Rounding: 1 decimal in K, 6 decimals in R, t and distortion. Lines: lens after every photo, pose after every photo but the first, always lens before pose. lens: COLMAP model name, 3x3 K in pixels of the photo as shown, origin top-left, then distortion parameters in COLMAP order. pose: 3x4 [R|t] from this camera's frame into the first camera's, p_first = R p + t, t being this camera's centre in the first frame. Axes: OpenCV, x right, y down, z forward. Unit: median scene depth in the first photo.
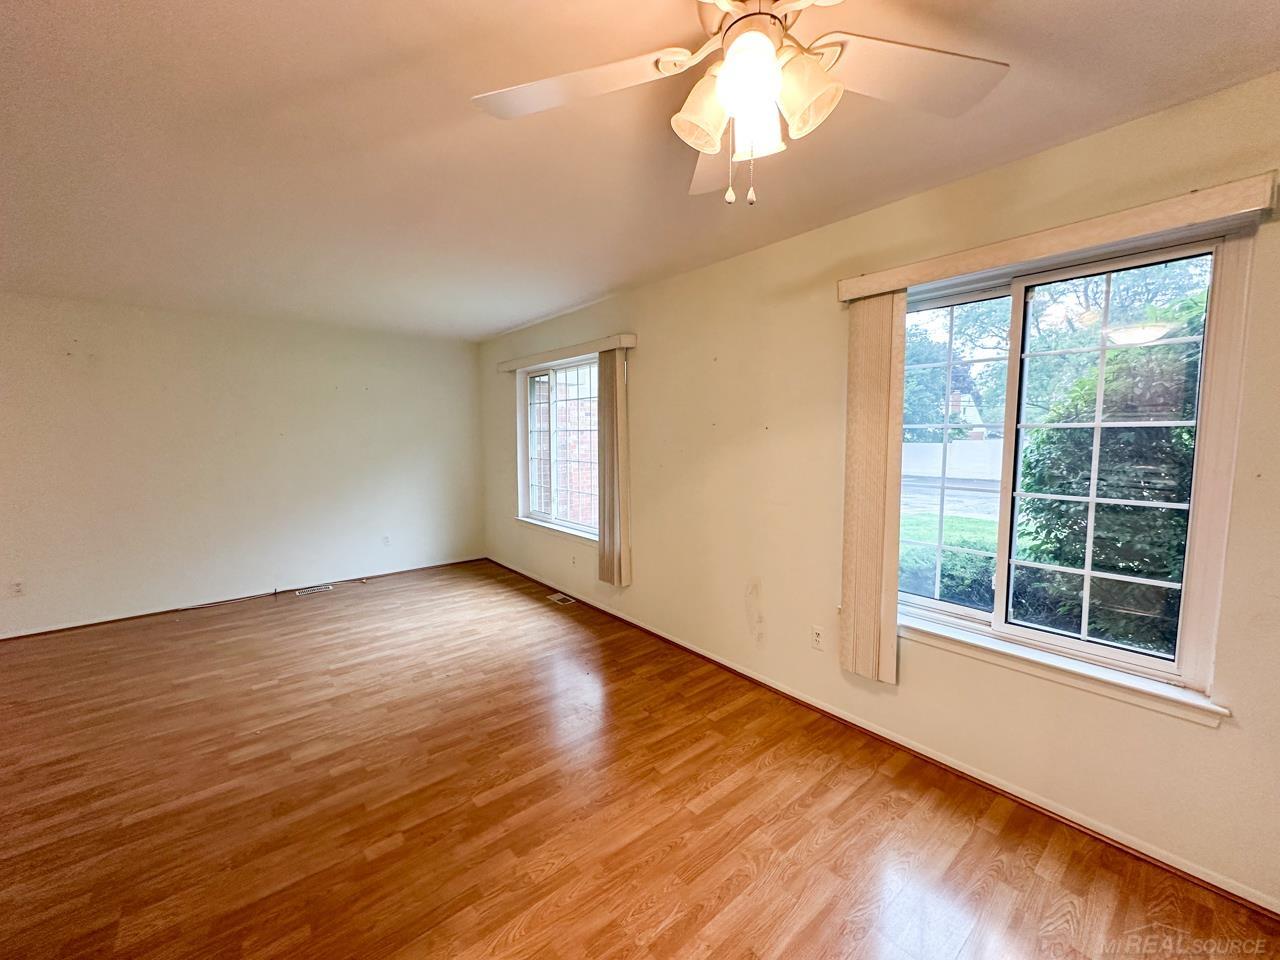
lens RADIAL K [[508.7, 0, 639.3], [0, 508.7, 484.7], [0, 0, 1]] dist [-0.000863, 0.000148]
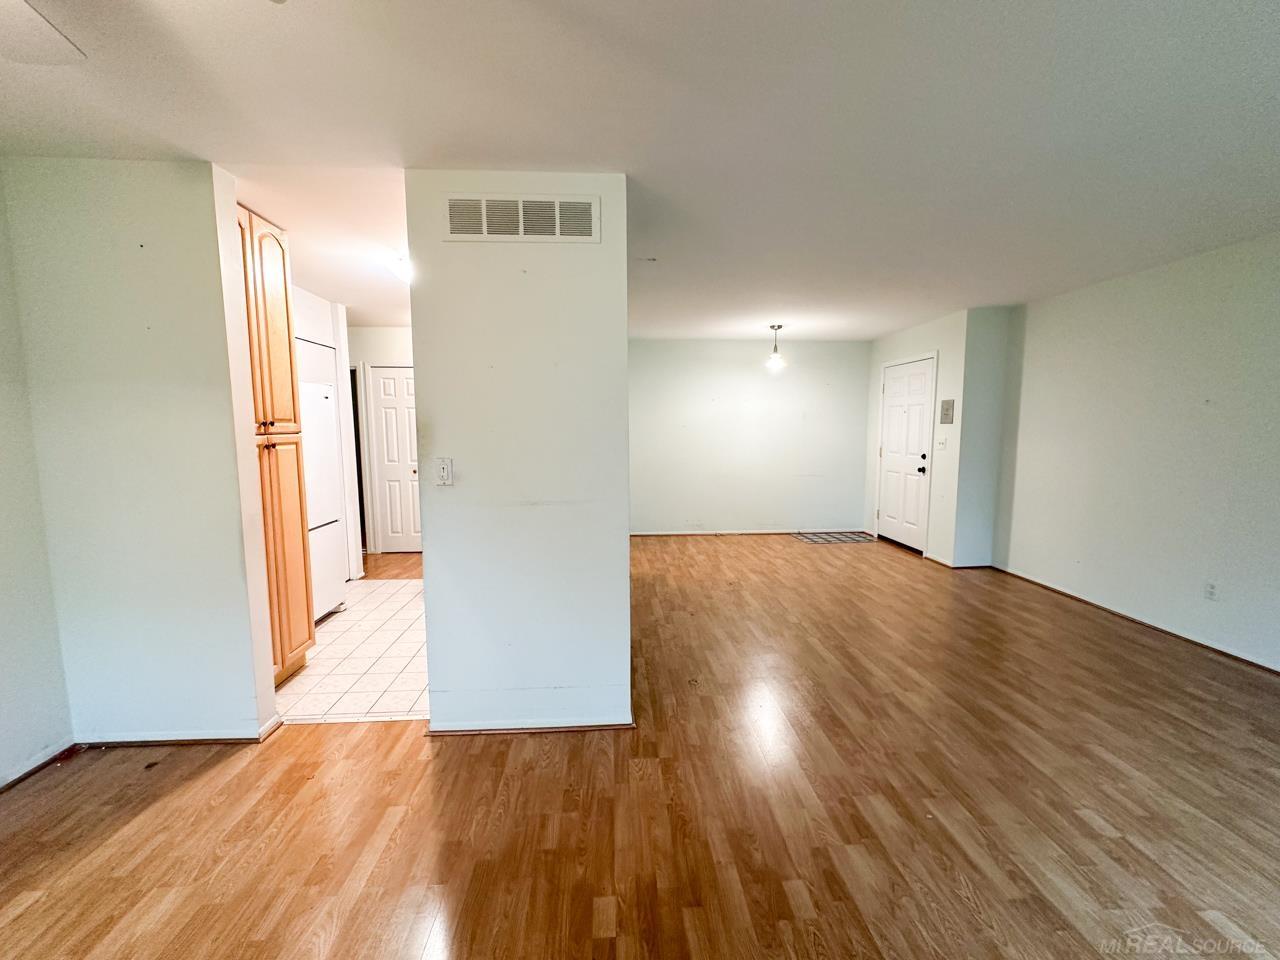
lens RADIAL K [[508.7, 0, 639.1], [0, 508.7, 479.7], [0, 0, 1]] dist [-0.000863, 0.000148]
pose [[-0.592769, 0.093250, -0.799956, 0.032391], [-0.076314, 0.982302, 0.171054, -0.074318], [0.801749, 0.162443, -0.575161, 0.933902]]
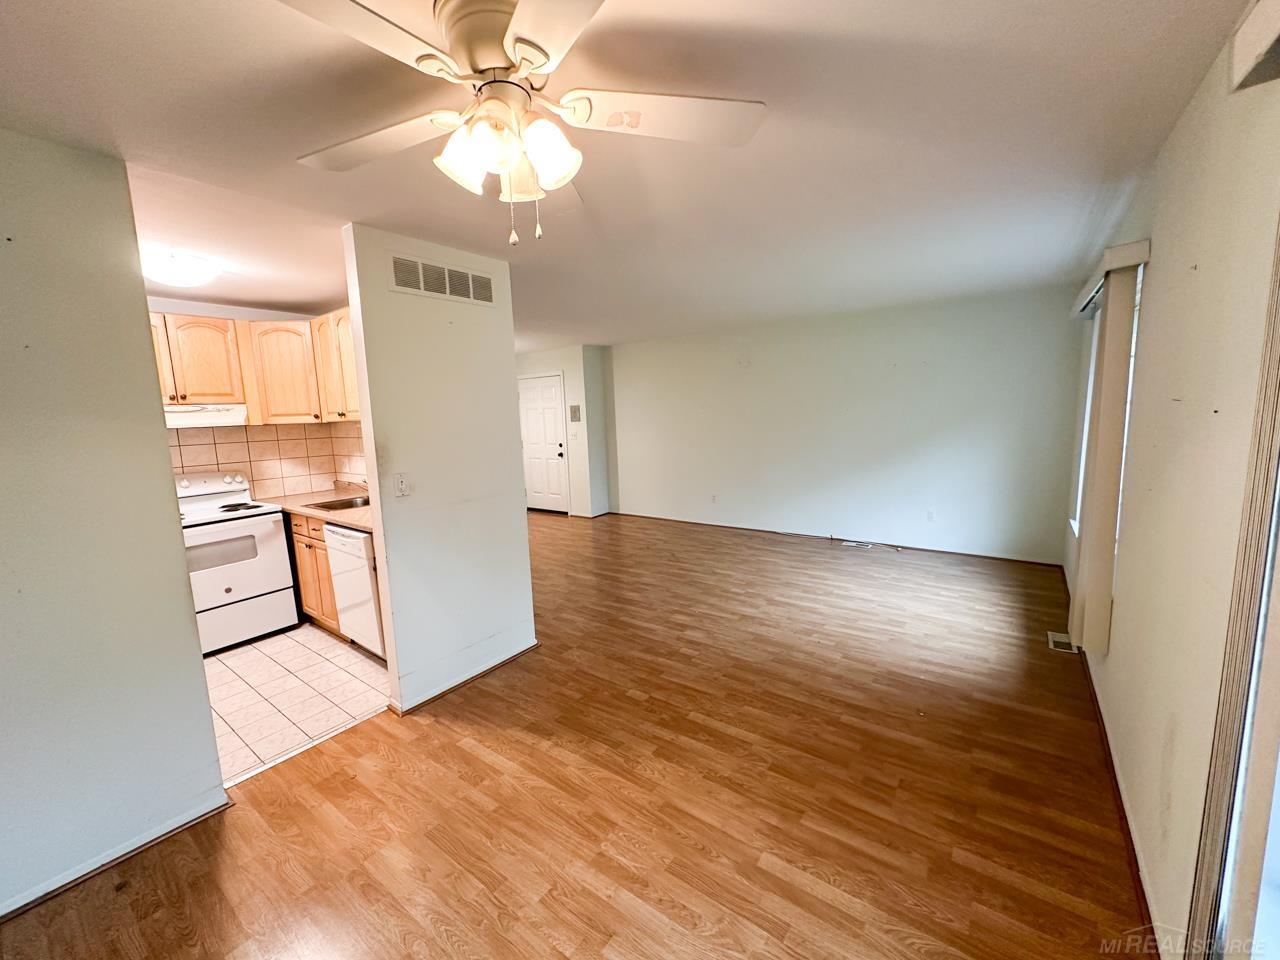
lens RADIAL K [[508.7, 0, 639.4], [0, 508.7, 480.3], [0, 0, 1]] dist [-0.000863, 0.000148]
pose [[0.237639, 0.130100, -0.962602, 0.598260], [-0.065367, 0.990885, 0.117785, -0.074041], [0.969152, 0.034932, 0.243977, 0.407683]]
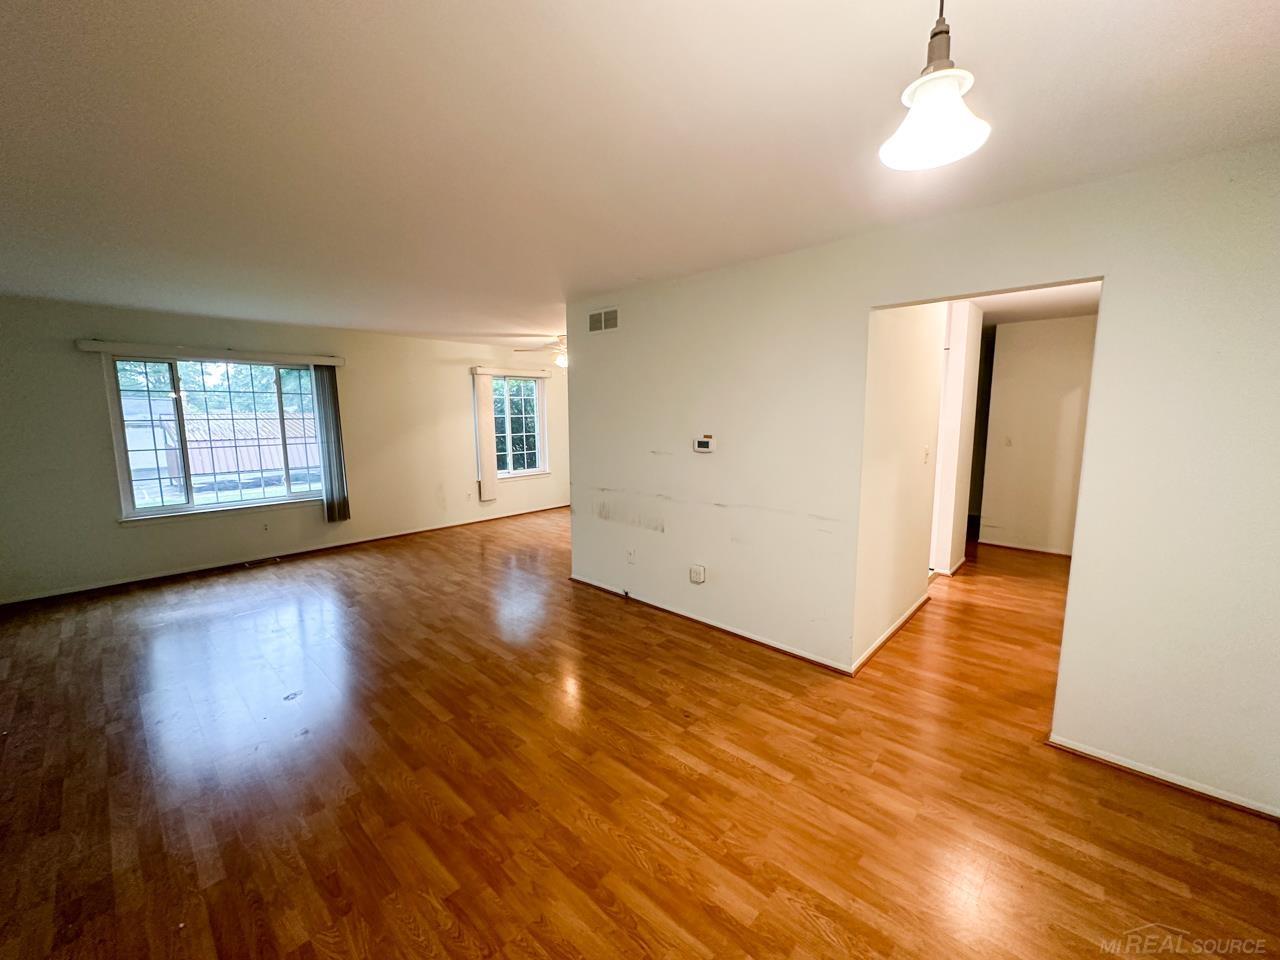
lens RADIAL K [[508.7, 0, 637.1], [0, 508.7, 477.4], [0, 0, 1]] dist [-0.000863, 0.000148]
pose [[-0.124857, -0.121001, 0.984769, -2.330799], [0.111007, 0.984600, 0.135054, -0.054337], [-0.985945, 0.126178, -0.109502, 0.407869]]
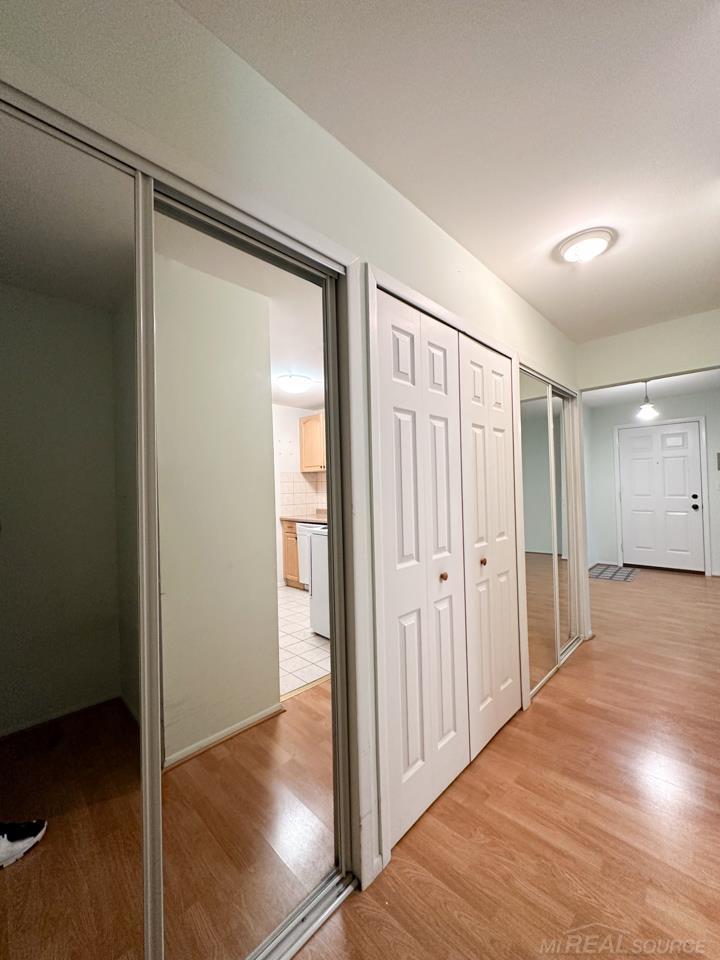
lens RADIAL K [[381.5, 0, 361.5], [0, 381.5, 481.1], [0, 0, 1]] dist [-0.000863, 0.000148]
pose [[0.102977, -0.005526, -0.994668, -0.491466], [-0.084143, 0.996352, -0.014247, 0.183544], [0.991118, 0.085162, 0.102136, -1.212921]]
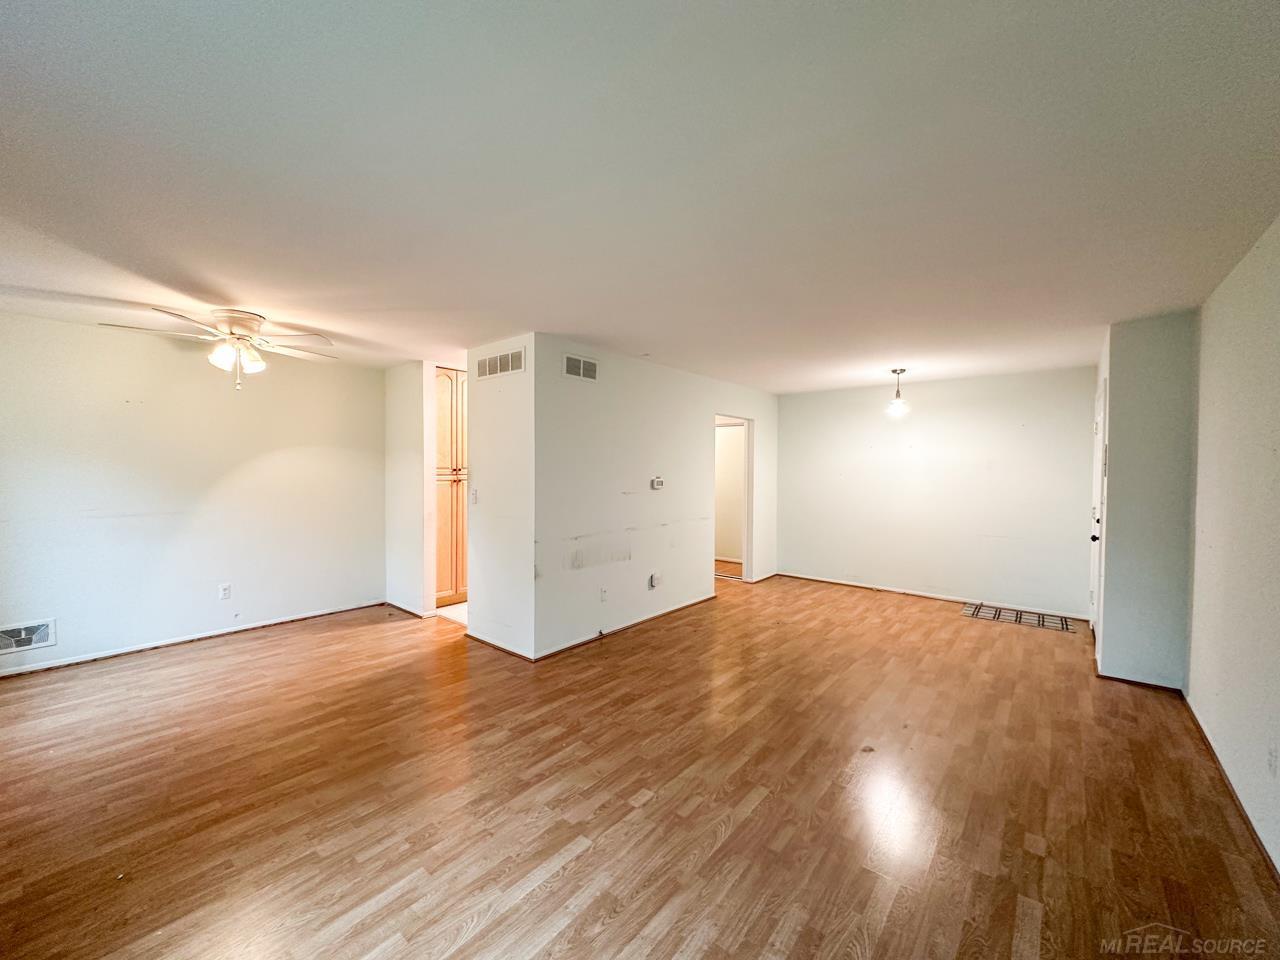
lens RADIAL K [[508.7, 0, 638.8], [0, 508.7, 478.7], [0, 0, 1]] dist [-0.000863, 0.000148]
pose [[-0.983775, 0.003680, -0.179372, -0.663196], [-0.018971, 0.992051, 0.124398, -0.184154], [0.178404, 0.125782, -0.975885, 1.848527]]
